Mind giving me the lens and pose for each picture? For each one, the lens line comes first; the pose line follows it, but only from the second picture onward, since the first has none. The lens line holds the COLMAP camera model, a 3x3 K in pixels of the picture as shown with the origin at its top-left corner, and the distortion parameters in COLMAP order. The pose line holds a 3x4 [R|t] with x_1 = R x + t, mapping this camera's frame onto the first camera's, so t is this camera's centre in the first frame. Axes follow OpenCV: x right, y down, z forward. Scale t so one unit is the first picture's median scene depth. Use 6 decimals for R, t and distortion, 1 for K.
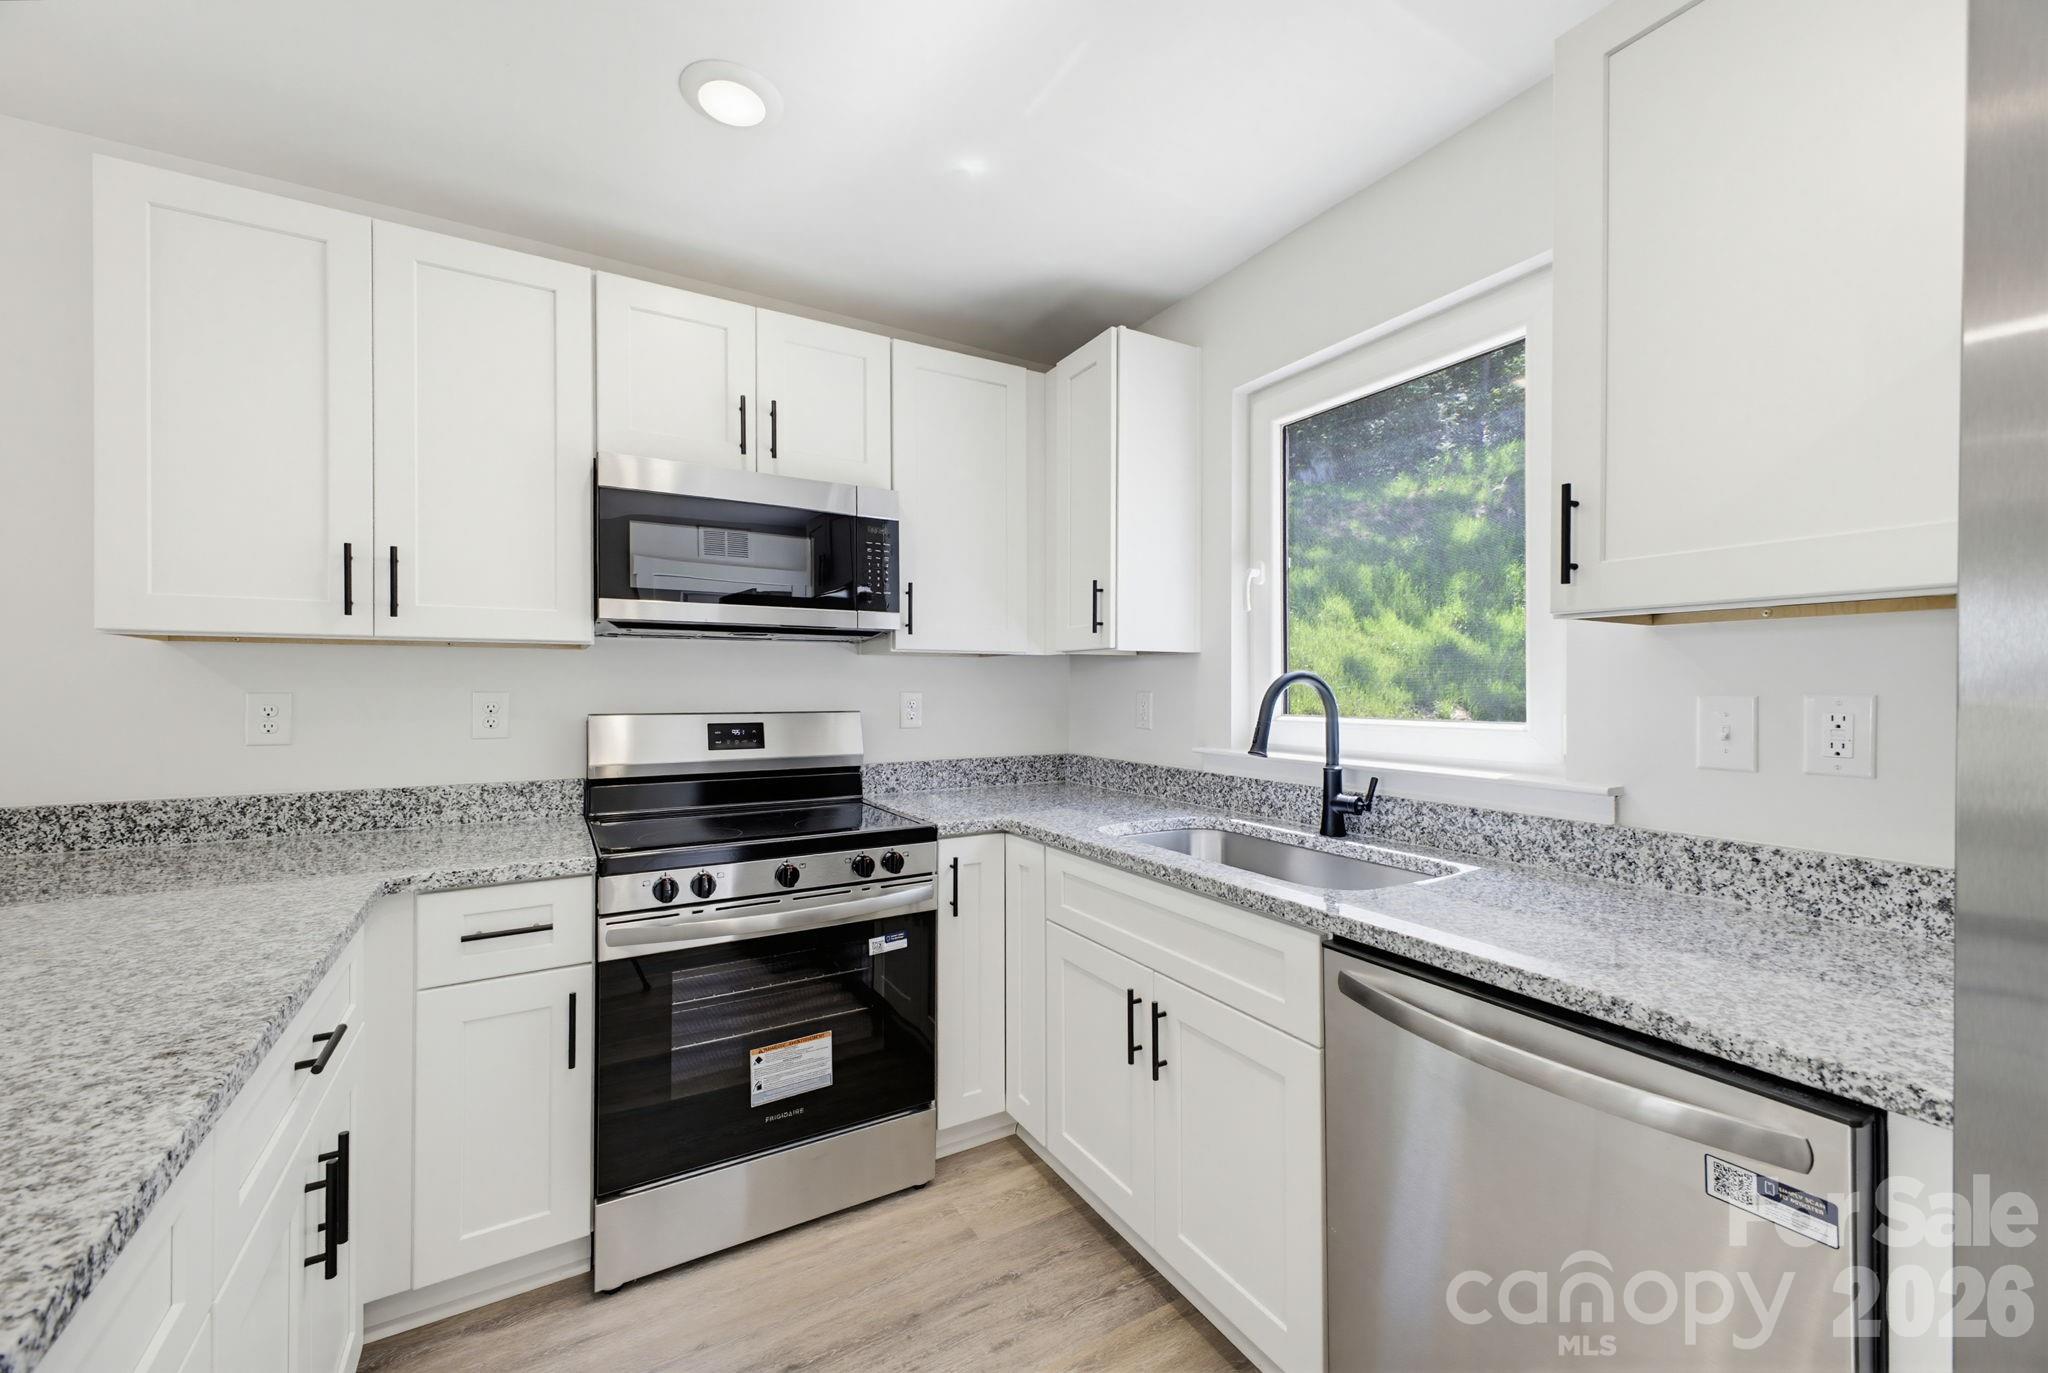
lens RADIAL K [[812.2, 0, 1019.3], [0, 812.2, 683.8], [0, 0, 1]] dist [0.014894, -0.001462]
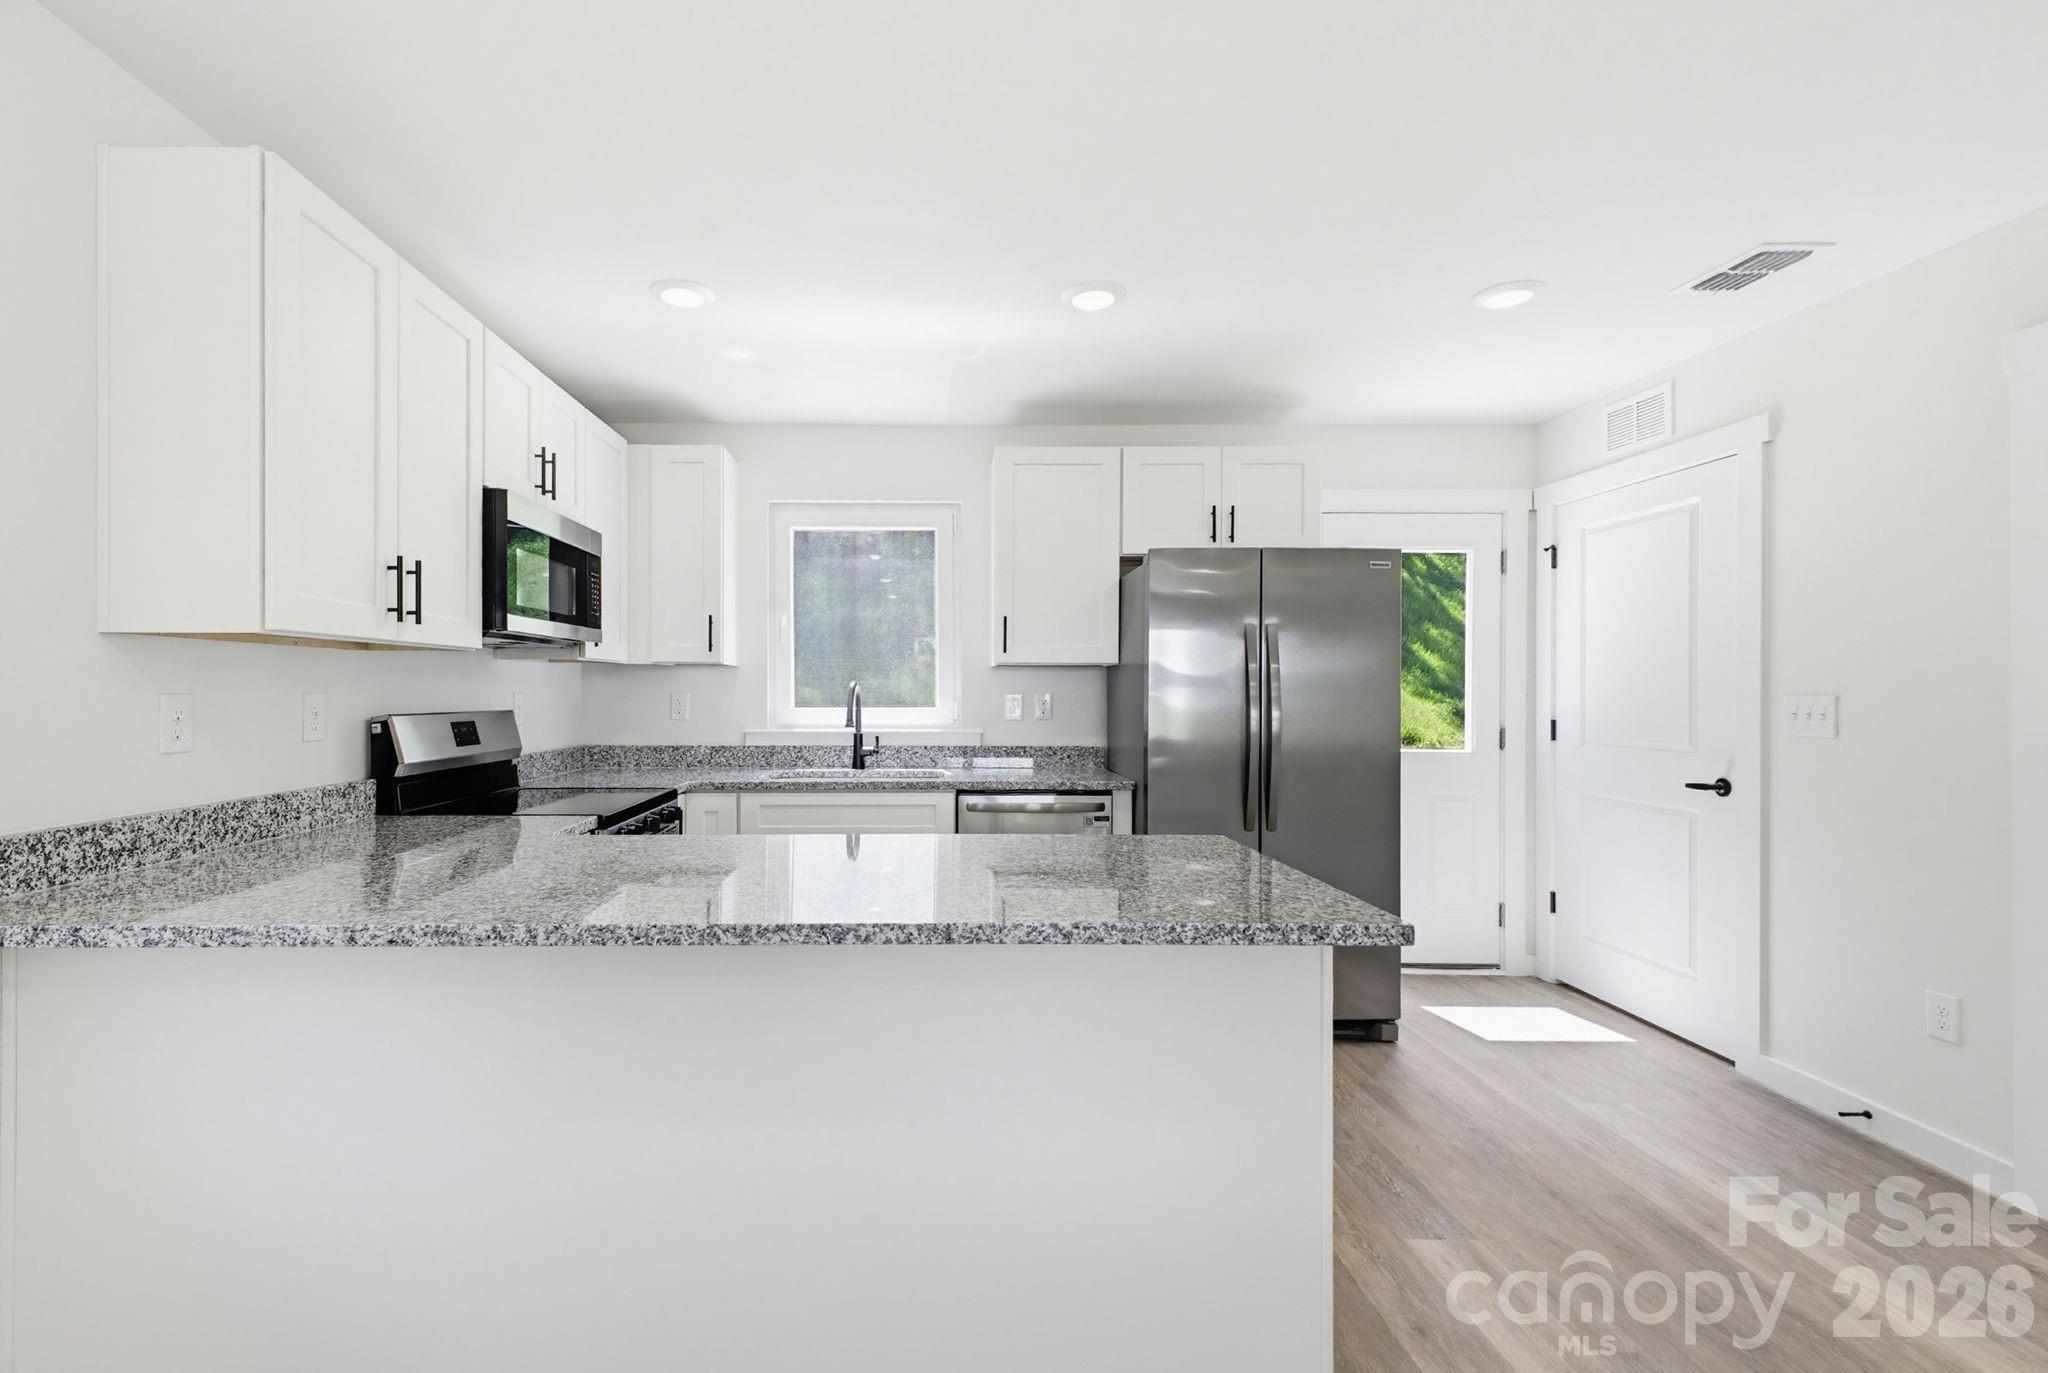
lens RADIAL K [[931.0, 0, 947.1], [0, 931.0, 694.4], [0, 0, 1]] dist [0.004579, 0.000249]
pose [[0.477067, -0.001406, 0.878866, -1.431799], [-0.005286, 0.999976, 0.004469, 0.003589], [-0.878851, -0.006777, 0.477048, -0.204128]]
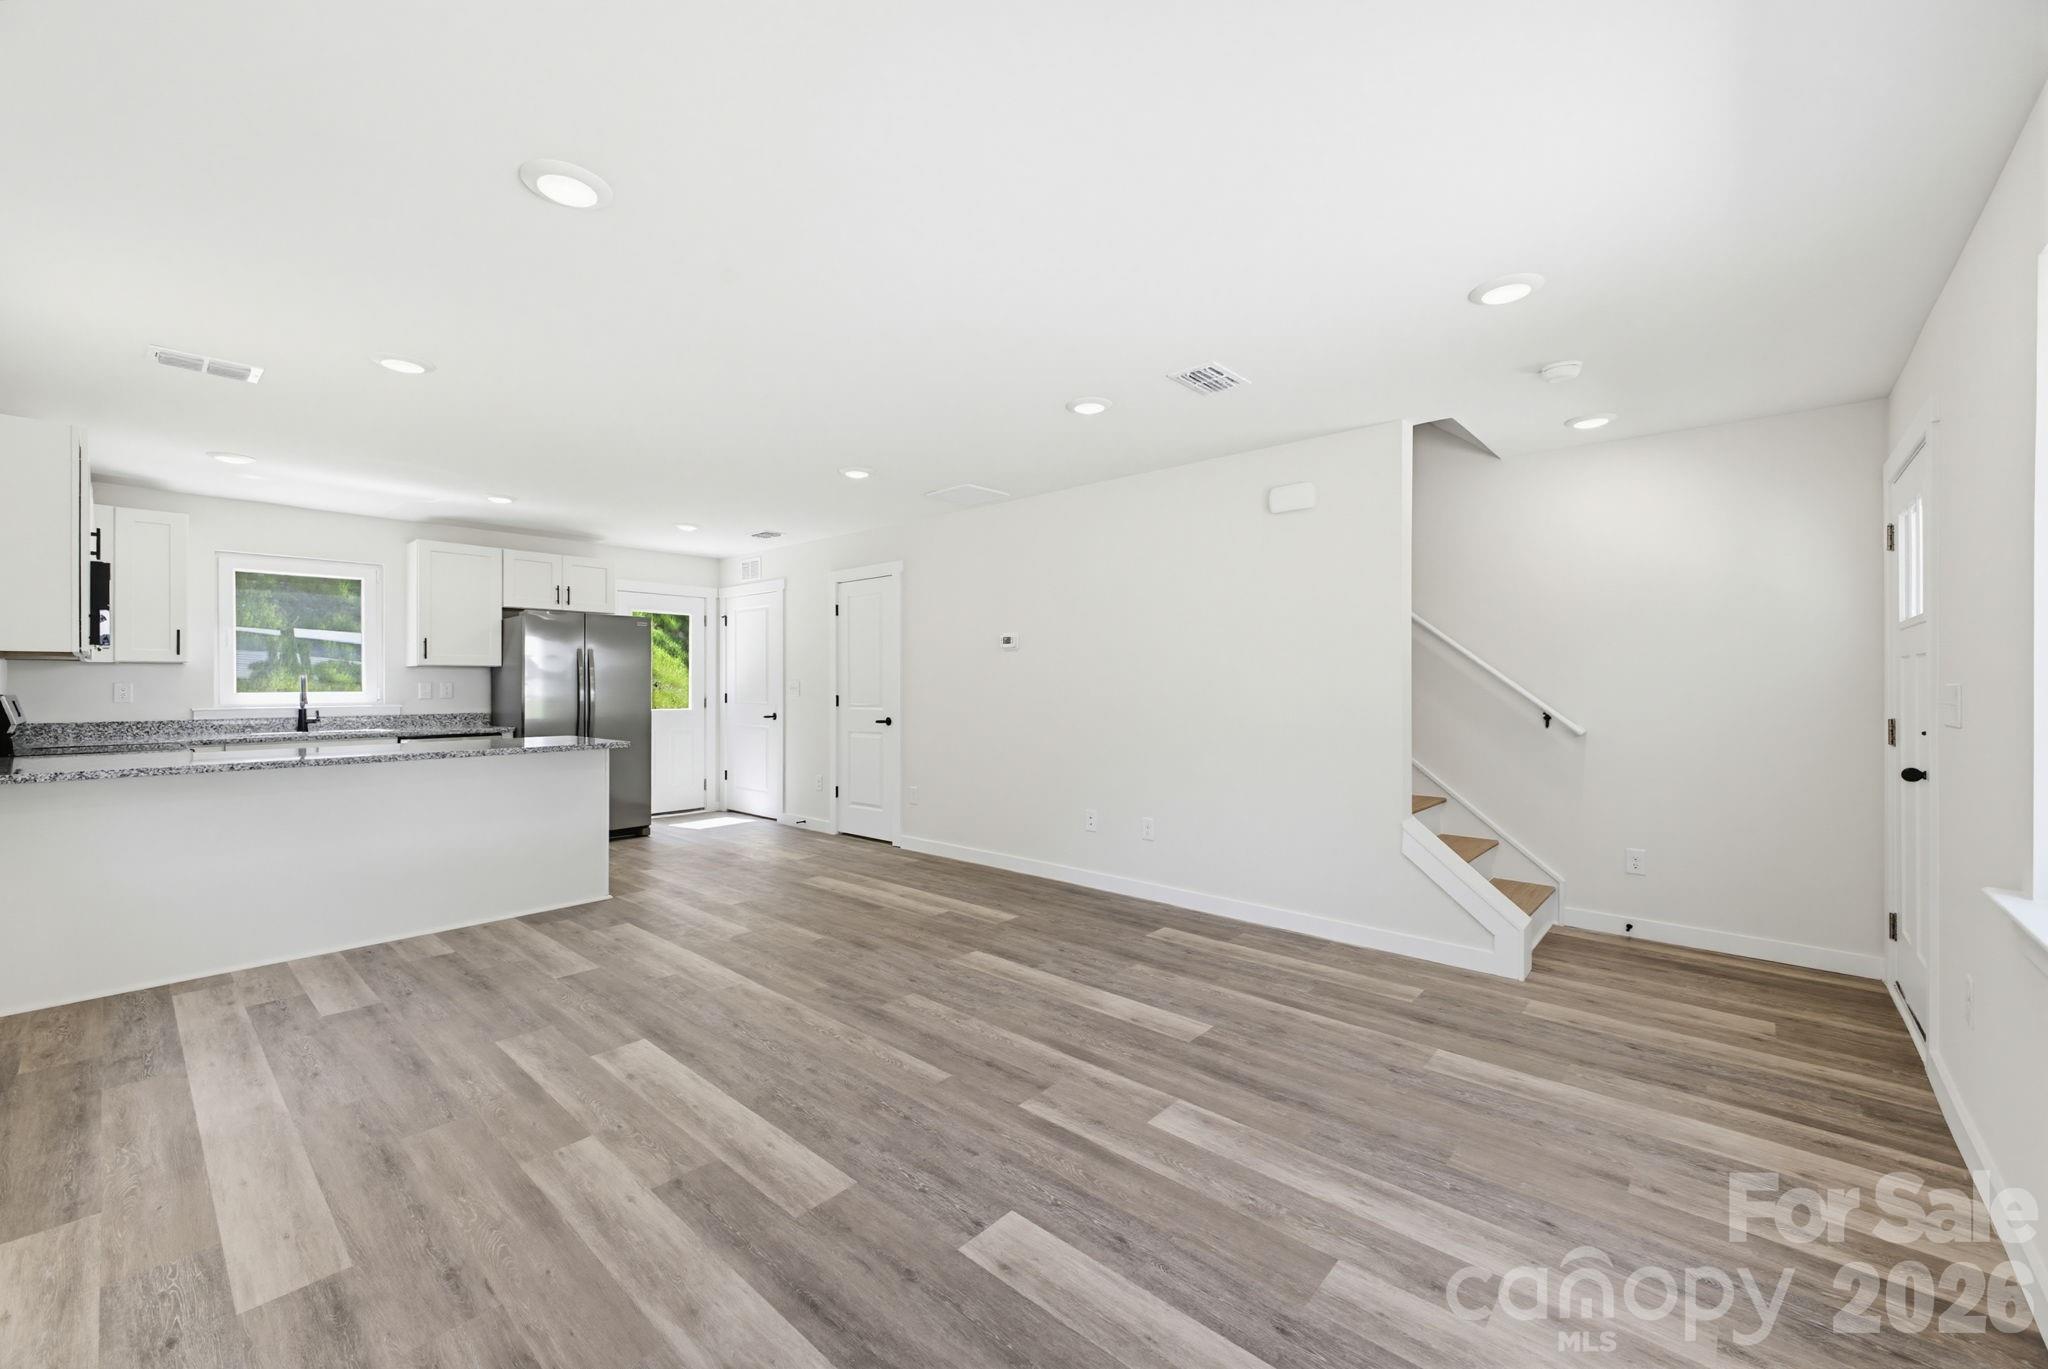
lens RADIAL K [[812.2, 0, 1019.3], [0, 812.2, 683.8], [0, 0, 1]] dist [0.014894, -0.001462]
pose [[-0.313632, 0.000838, 0.949544, -3.251163], [-0.000671, 0.999999, -0.001105, 0.017068], [-0.949544, -0.000984, -0.313631, -0.512678]]
